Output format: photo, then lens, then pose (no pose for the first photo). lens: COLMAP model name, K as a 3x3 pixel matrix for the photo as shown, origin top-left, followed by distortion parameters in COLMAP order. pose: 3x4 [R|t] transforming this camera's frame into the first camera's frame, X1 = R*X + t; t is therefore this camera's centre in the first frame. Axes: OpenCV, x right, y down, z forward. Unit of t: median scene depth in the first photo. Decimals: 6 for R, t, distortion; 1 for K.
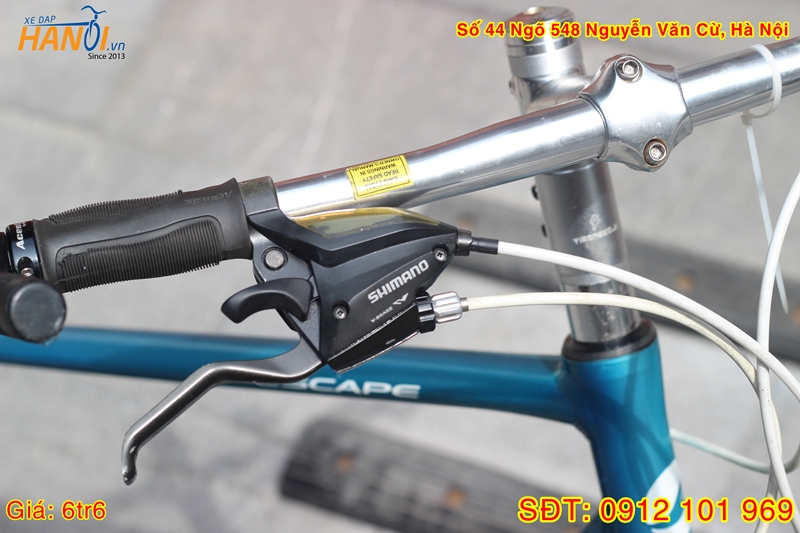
lens RADIAL K [[1932.8, 0, 400.0], [0, 1932.8, 266.5], [0, 0, 1]] dist [-0.109359, 0.007213]
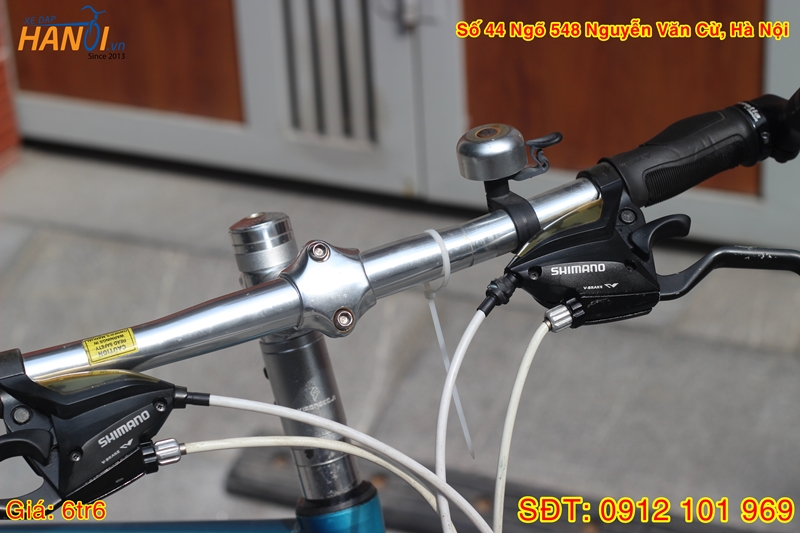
lens RADIAL K [[1932.8, 0, 400.0], [0, 1932.8, 266.5], [0, 0, 1]] dist [-0.109359, 0.007213]
pose [[0.997123, -0.032838, 0.068315, 0.086981], [0.042508, 0.988474, -0.145299, 0.084746], [-0.062756, 0.147785, 0.987026, -0.194381]]
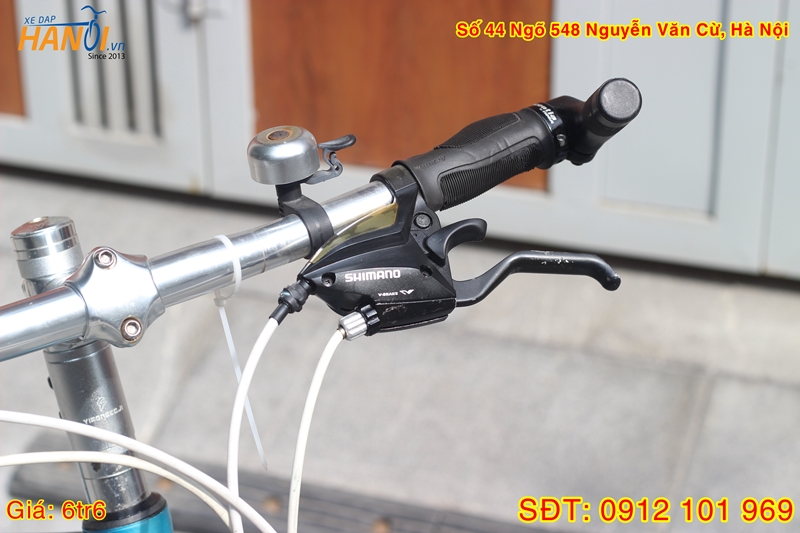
lens RADIAL K [[1932.8, 0, 400.0], [0, 1932.8, 266.5], [0, 0, 1]] dist [-0.109359, 0.007213]
pose [[0.983228, -0.037932, 0.178394, 0.086621], [0.062607, 0.988895, -0.134788, 0.070124], [-0.171300, 0.143695, 0.974683, -0.162056]]
